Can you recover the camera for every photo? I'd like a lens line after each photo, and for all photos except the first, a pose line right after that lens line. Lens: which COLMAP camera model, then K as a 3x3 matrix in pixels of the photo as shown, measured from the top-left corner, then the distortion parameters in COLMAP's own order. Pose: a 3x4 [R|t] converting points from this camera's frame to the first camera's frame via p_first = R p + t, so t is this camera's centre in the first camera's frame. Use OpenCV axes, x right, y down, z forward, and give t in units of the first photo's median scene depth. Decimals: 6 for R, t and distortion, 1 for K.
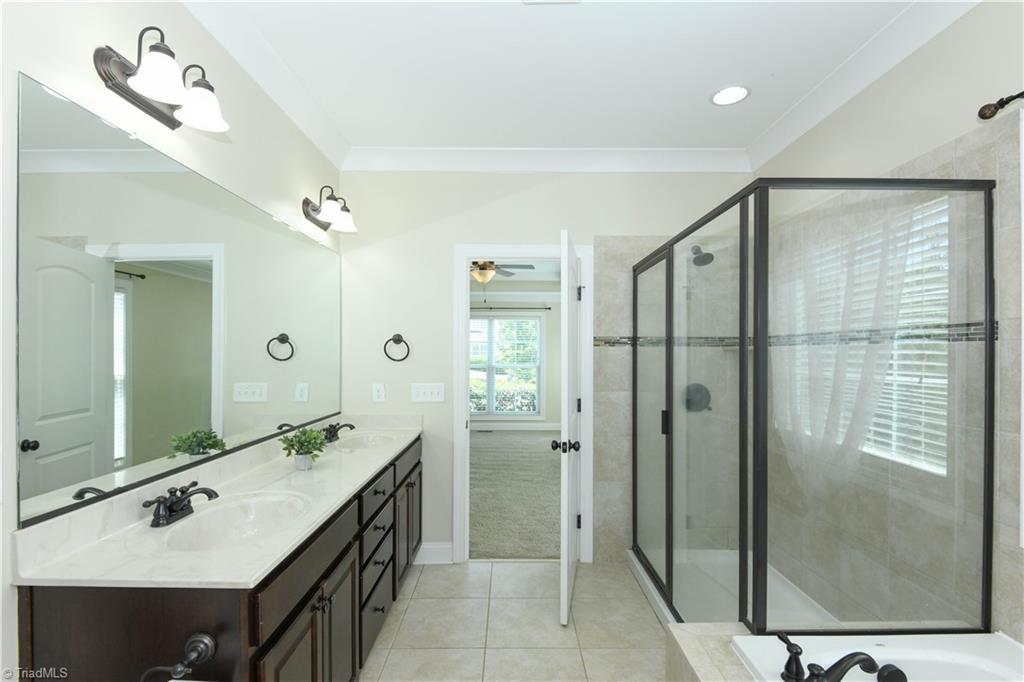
lens RADIAL K [[474.0, 0, 513.1], [0, 474.0, 339.6], [0, 0, 1]] dist [-0.002518, -0.007809]
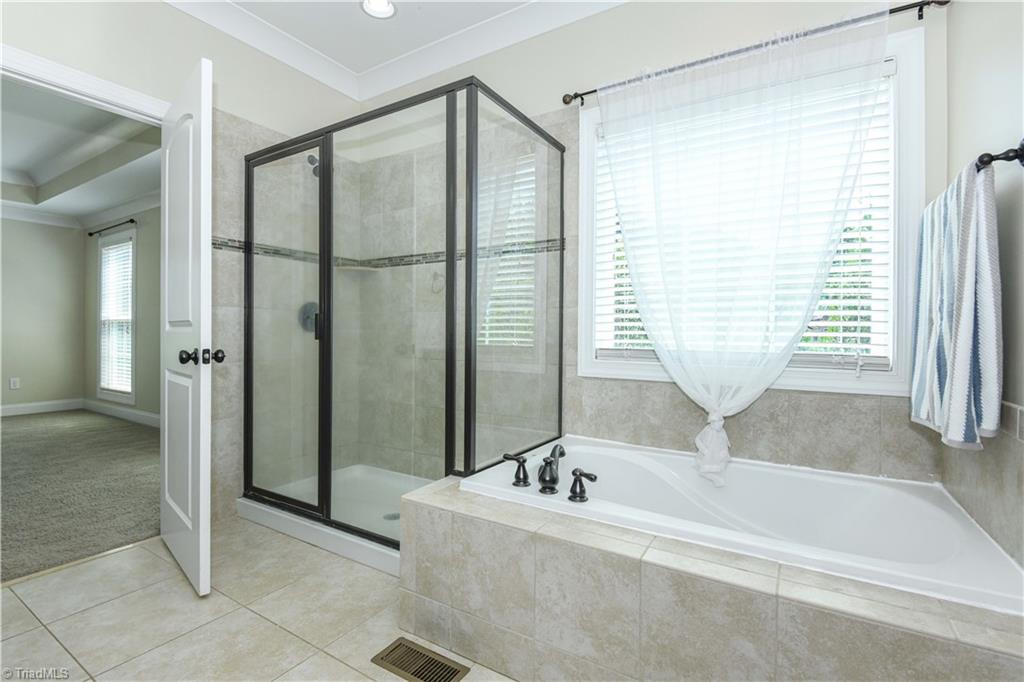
lens RADIAL K [[474.0, 0, 513.1], [0, 474.0, 339.6], [0, 0, 1]] dist [-0.002518, -0.007809]
pose [[0.517161, -0.011241, 0.855814, -0.339982], [-0.017575, 0.999563, 0.023749, 0.218317], [-0.855708, -0.027323, 0.516737, 0.266082]]
